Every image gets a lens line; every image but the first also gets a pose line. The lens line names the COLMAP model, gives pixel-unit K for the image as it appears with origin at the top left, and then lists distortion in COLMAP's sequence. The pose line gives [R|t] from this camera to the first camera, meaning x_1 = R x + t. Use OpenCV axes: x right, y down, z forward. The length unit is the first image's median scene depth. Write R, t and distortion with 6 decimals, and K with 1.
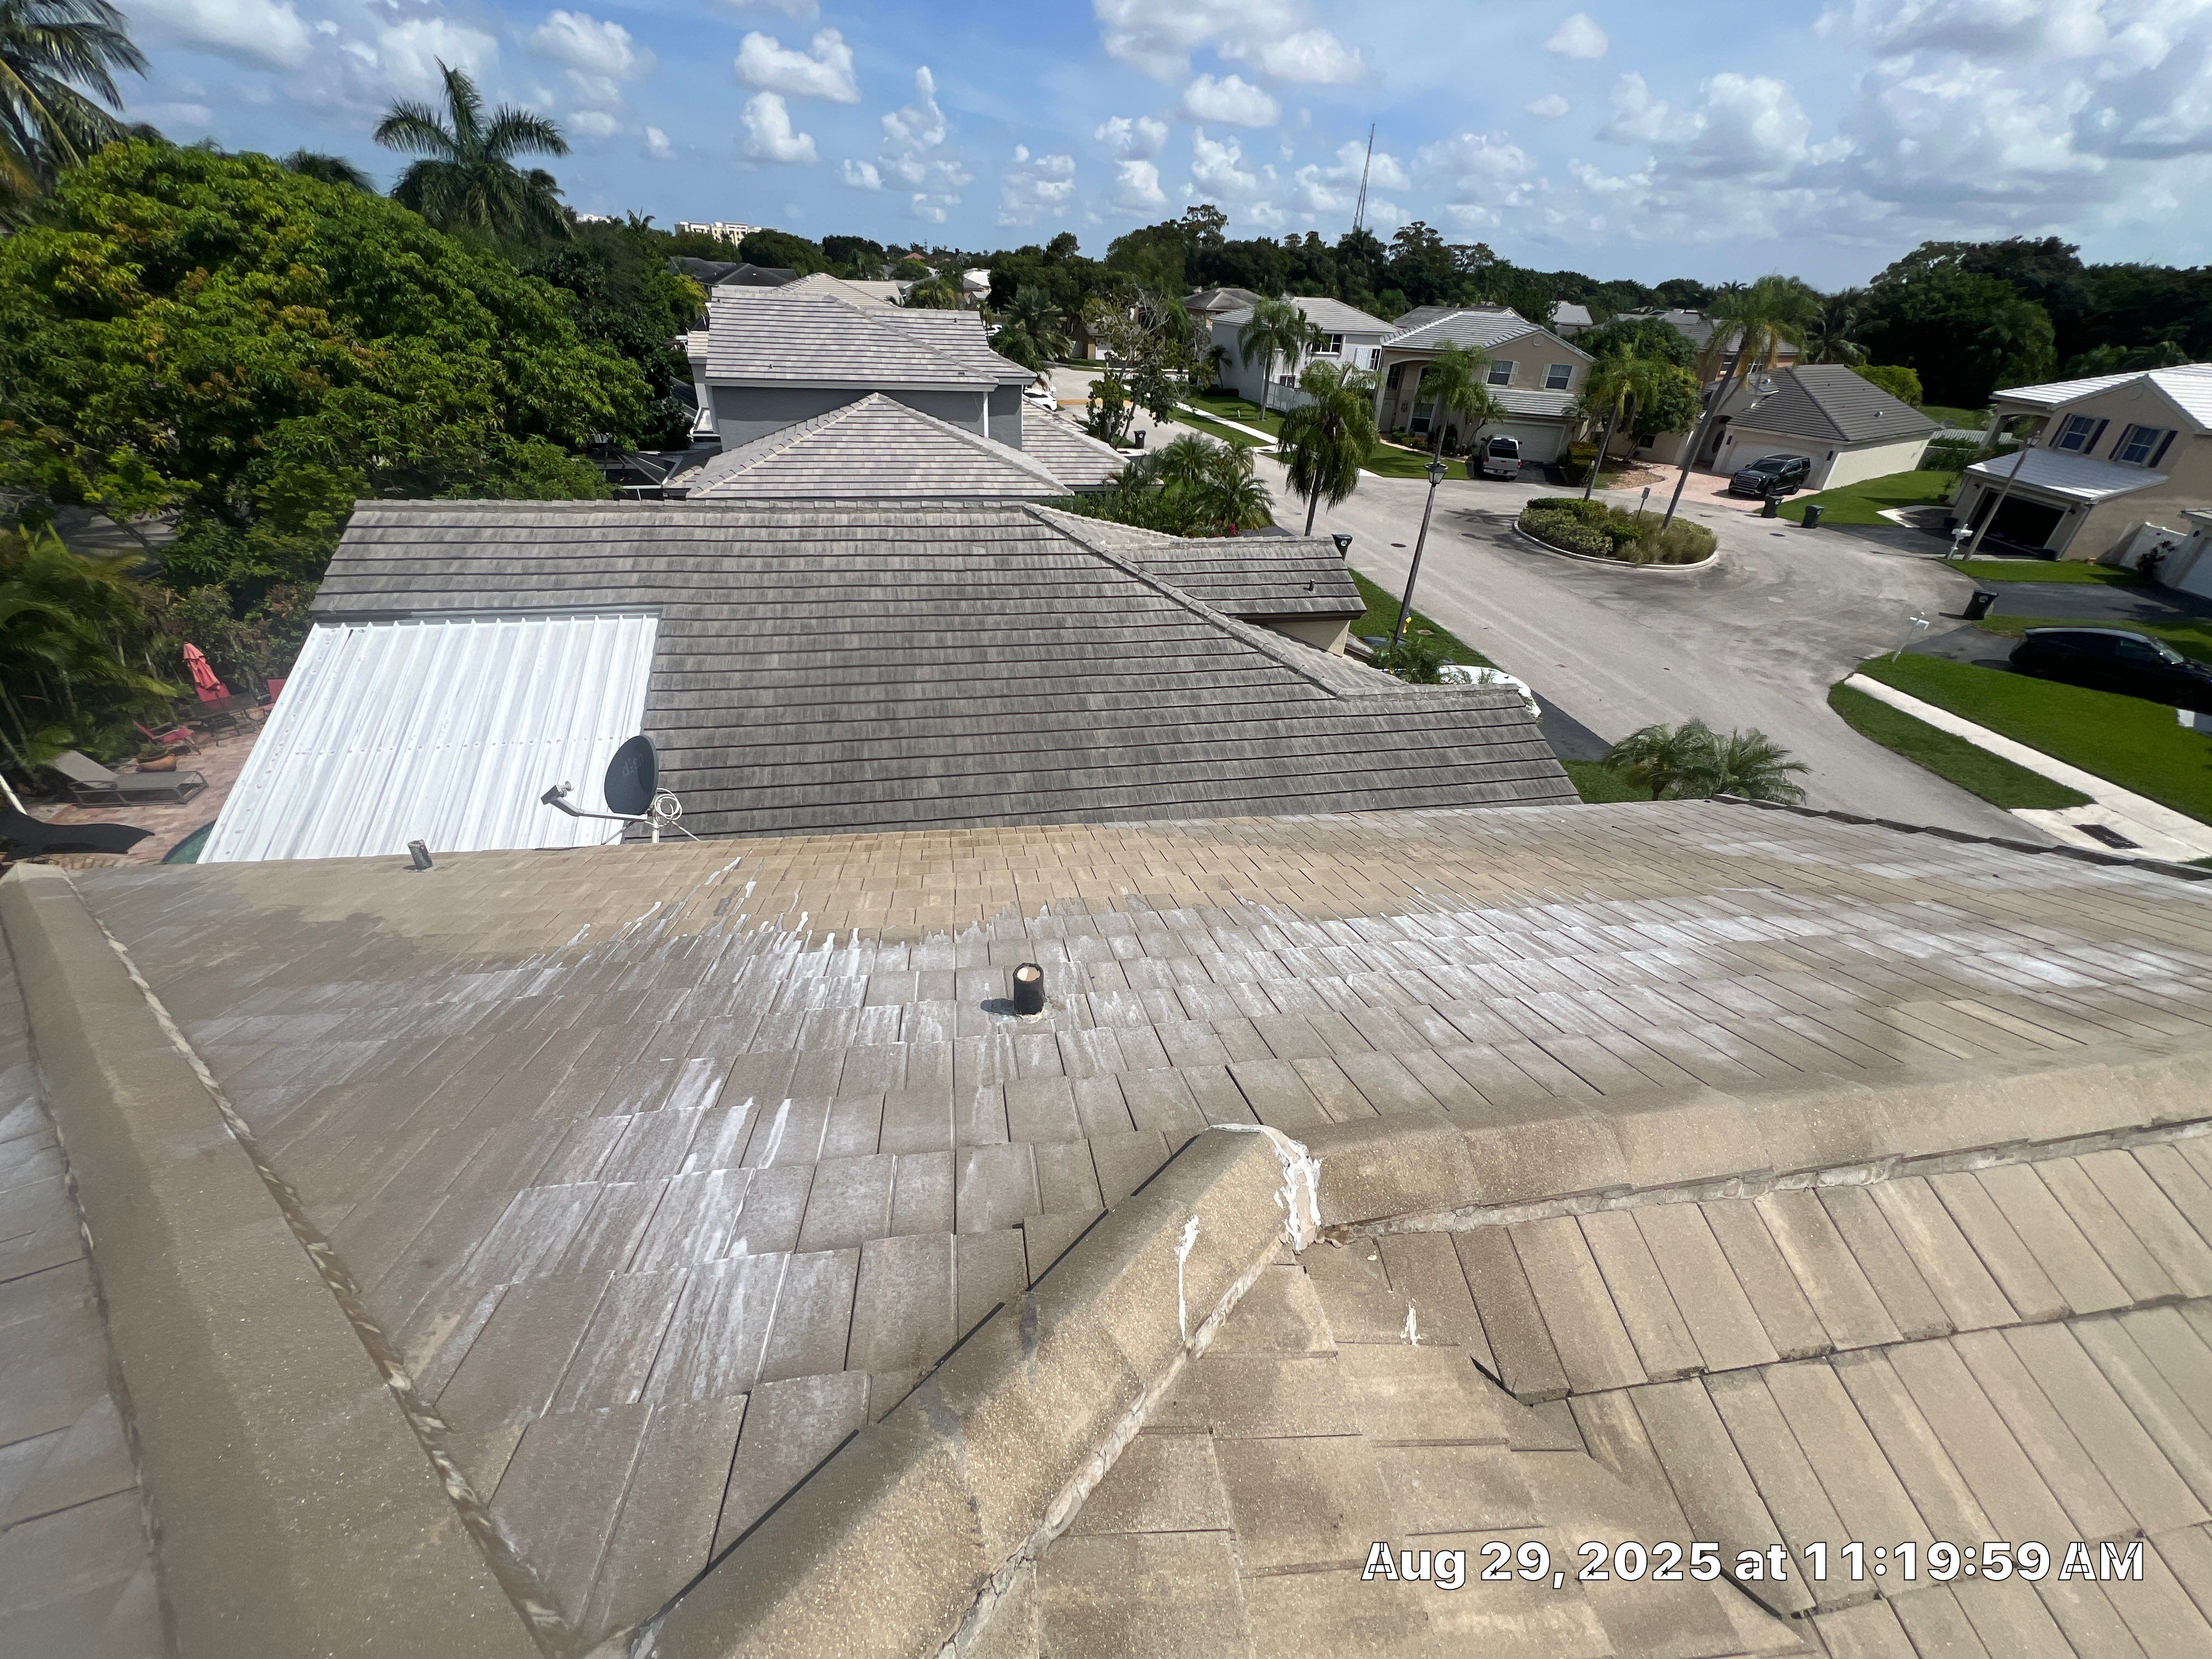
lens RADIAL K [[886.9, 0, 1103.1], [0, 886.9, 822.9], [0, 0, 1]] dist [0.001286, -0.000495]
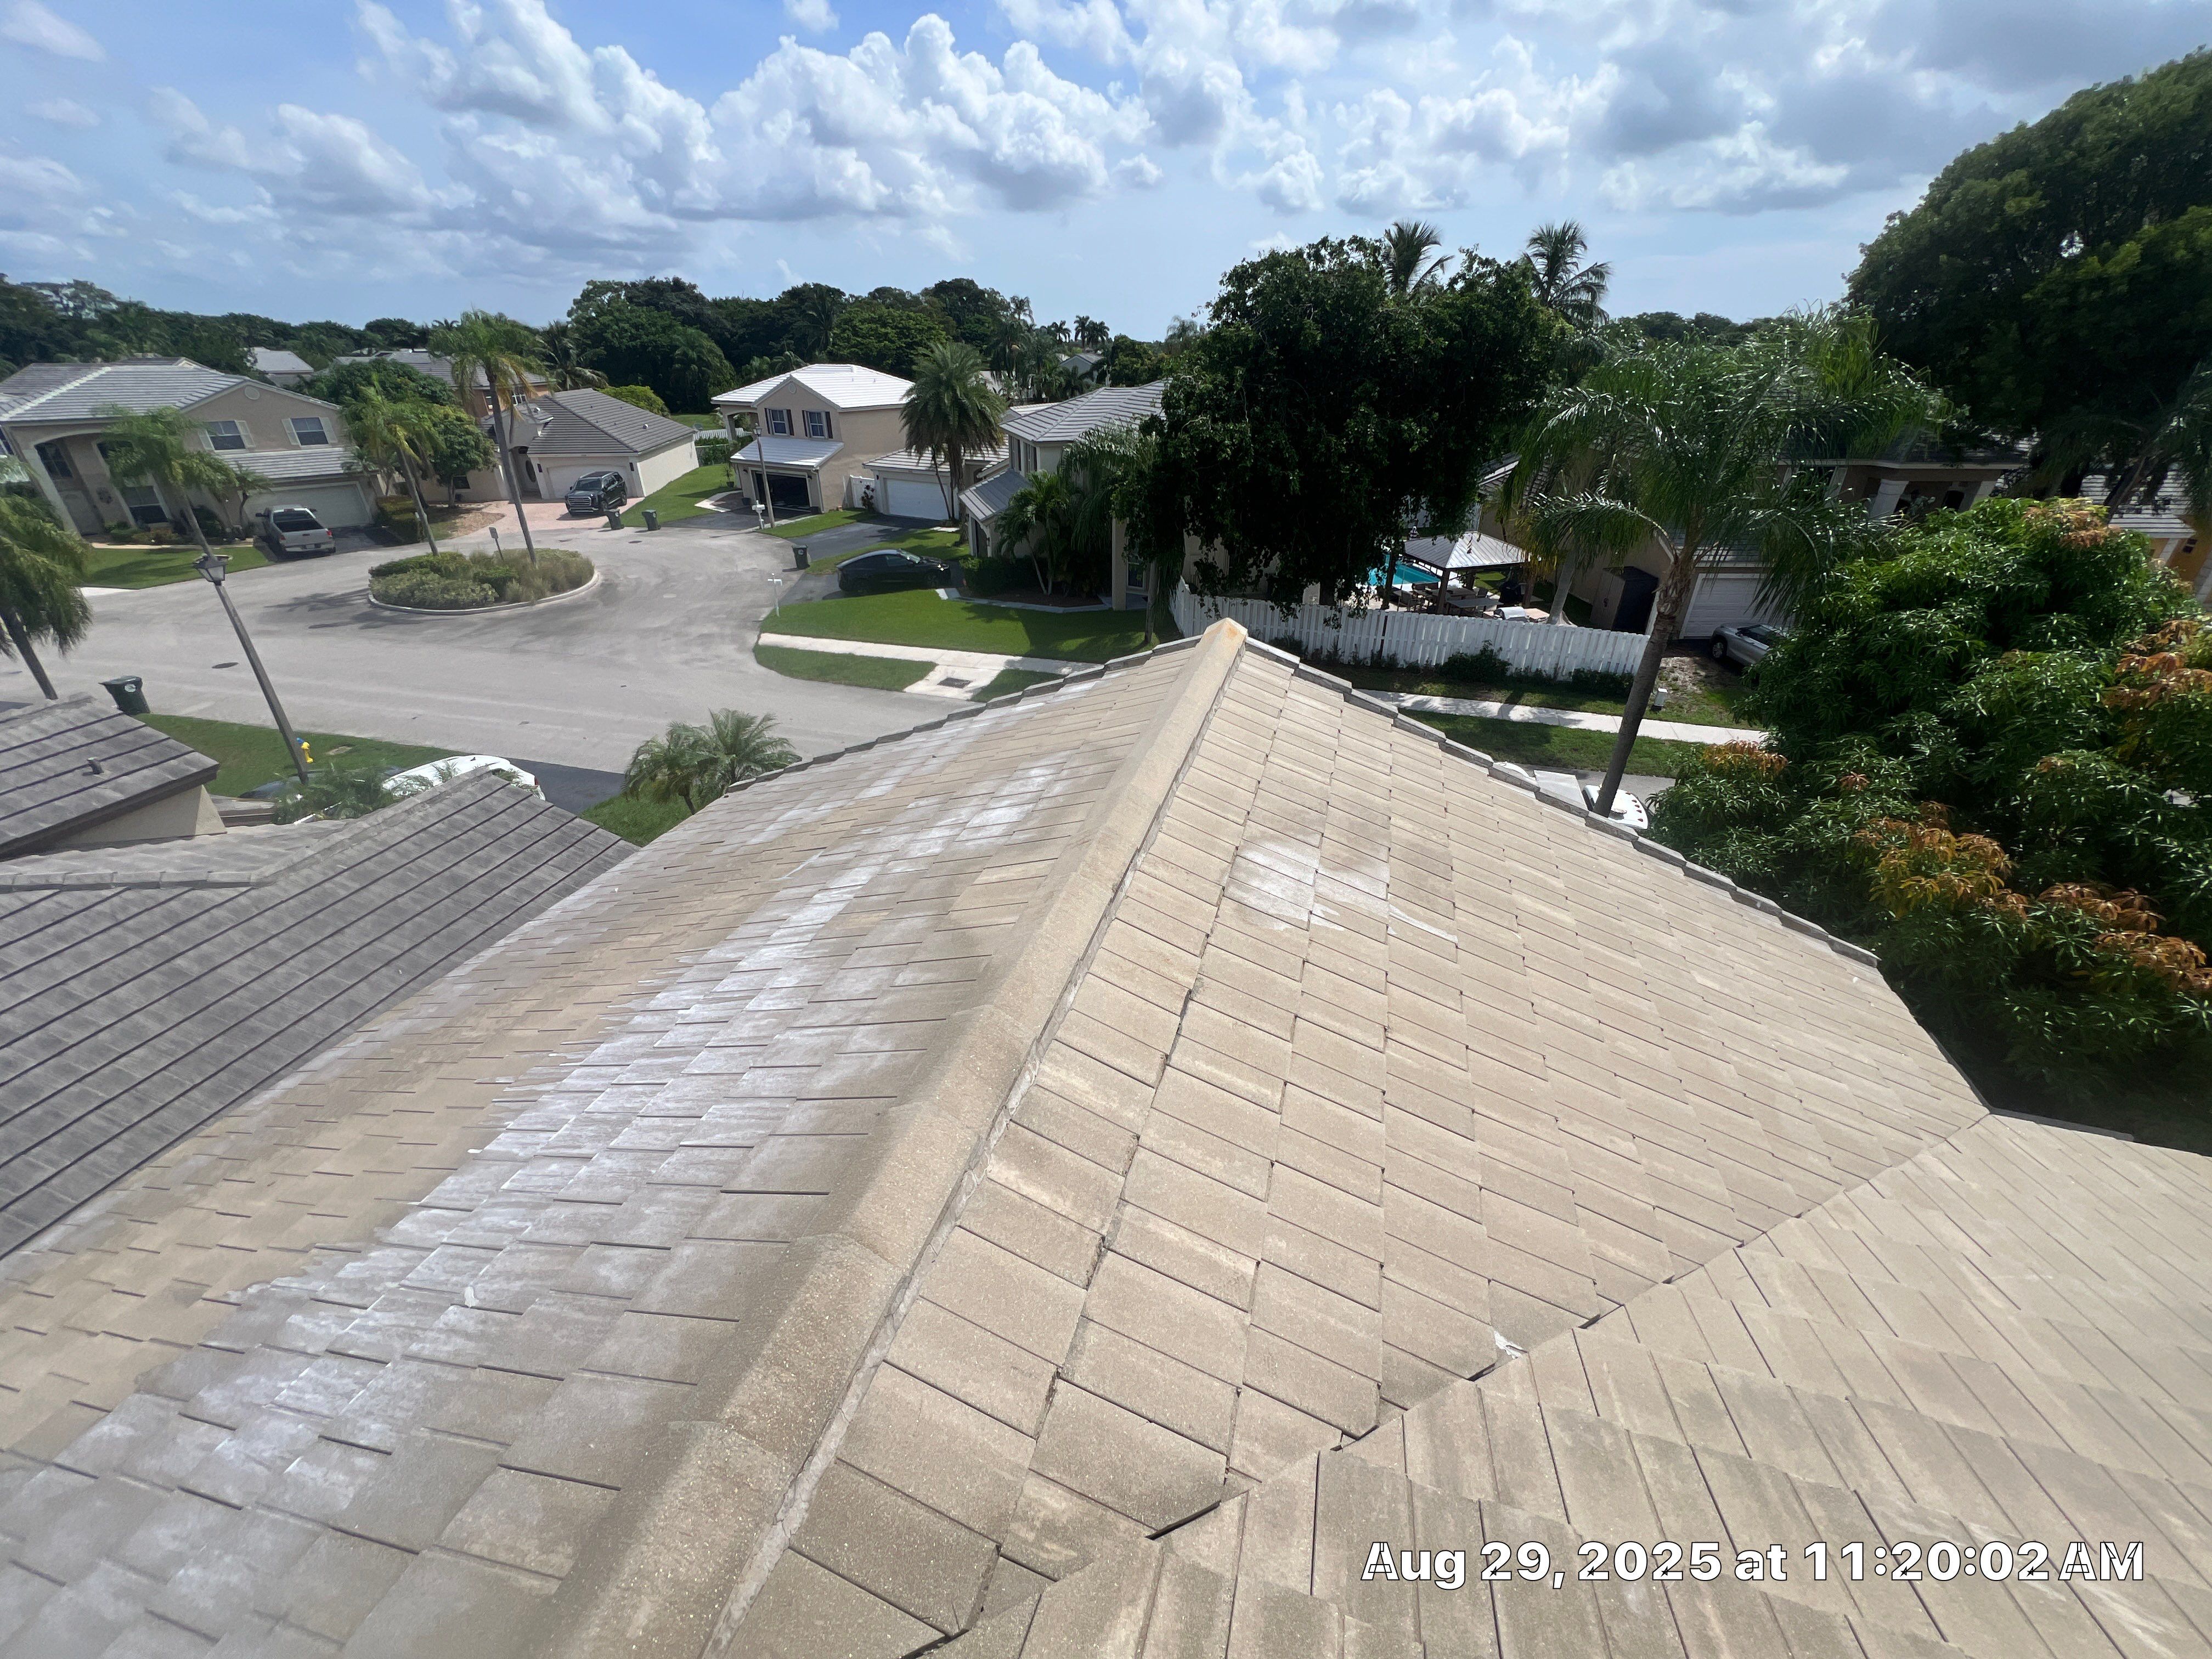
lens RADIAL K [[886.9, 0, 1105.1], [0, 886.9, 822.5], [0, 0, 1]] dist [0.001286, -0.000495]
pose [[0.435423, -0.466828, 0.769726, 0.018483], [0.490975, 0.839823, 0.231604, -0.006287], [-0.754553, 0.277071, 0.594879, 0.017465]]
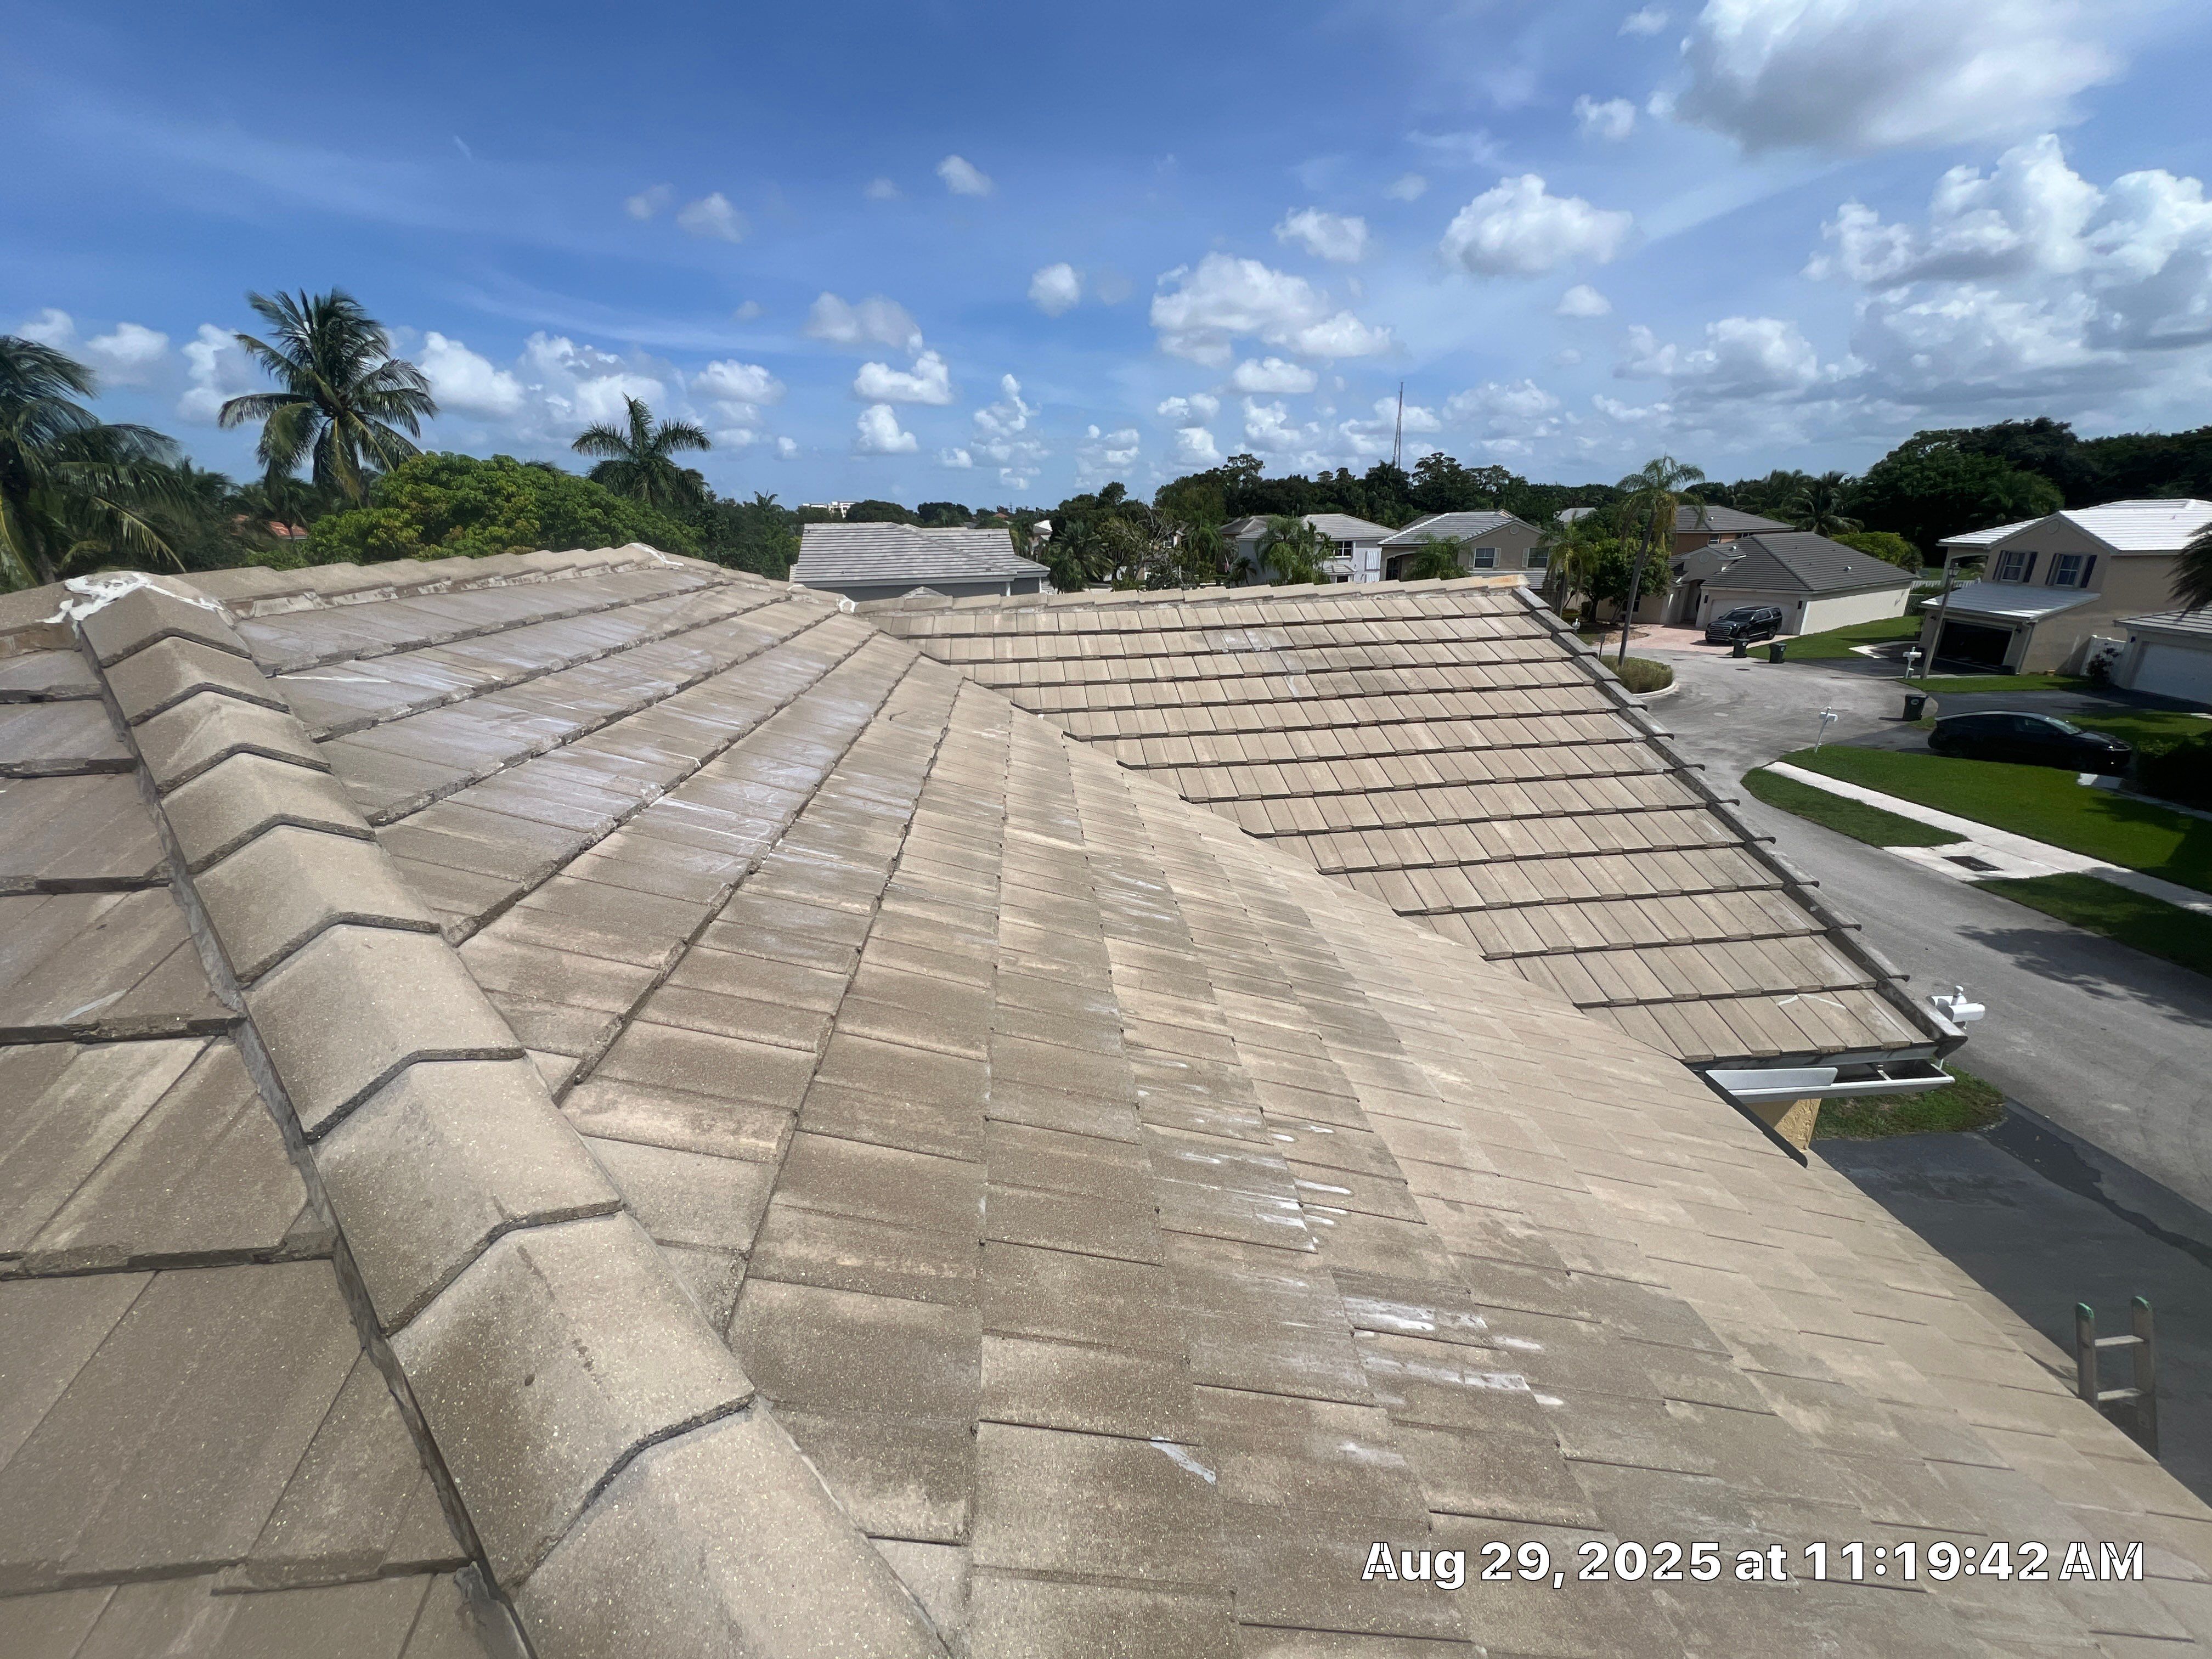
lens RADIAL K [[886.9, 0, 1104.7], [0, 886.9, 820.5], [0, 0, 1]] dist [0.001286, -0.000495]
pose [[0.995458, -0.042669, -0.085106, 0.120020], [0.022206, 0.973347, -0.228259, 0.168726], [0.092577, 0.225333, 0.969873, -0.173099]]
